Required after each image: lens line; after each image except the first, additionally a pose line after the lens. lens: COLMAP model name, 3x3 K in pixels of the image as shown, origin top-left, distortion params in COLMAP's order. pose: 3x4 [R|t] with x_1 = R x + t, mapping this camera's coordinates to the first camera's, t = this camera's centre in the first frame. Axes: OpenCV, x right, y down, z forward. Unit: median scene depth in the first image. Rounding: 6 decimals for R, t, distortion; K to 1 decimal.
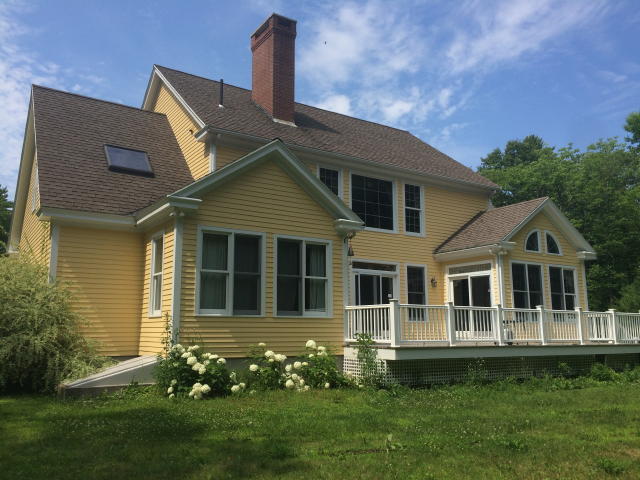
lens RADIAL K [[549.0, 0, 320.0], [0, 549.0, 240.0], [0, 0, 1]] dist [0.056744, 0.003195]
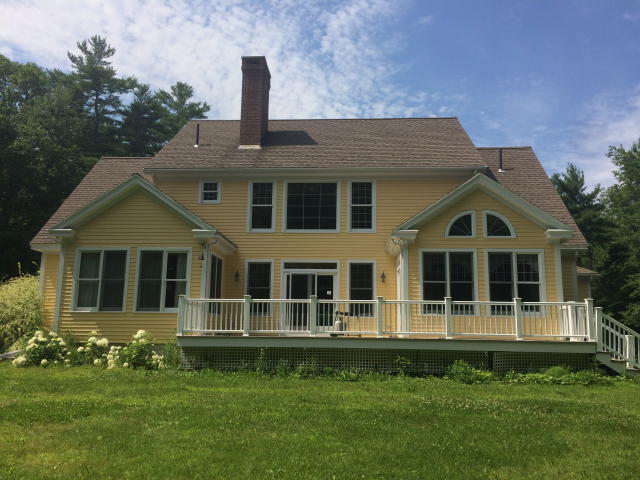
lens RADIAL K [[539.1, 0, 320.0], [0, 539.1, 240.0], [0, 0, 1]] dist [0.000943, 0.000261]
pose [[0.814805, -0.094028, -0.572058, 0.710340], [0.086443, 0.995434, -0.040494, 0.041965], [0.573254, -0.016455, 0.819213, 0.155103]]
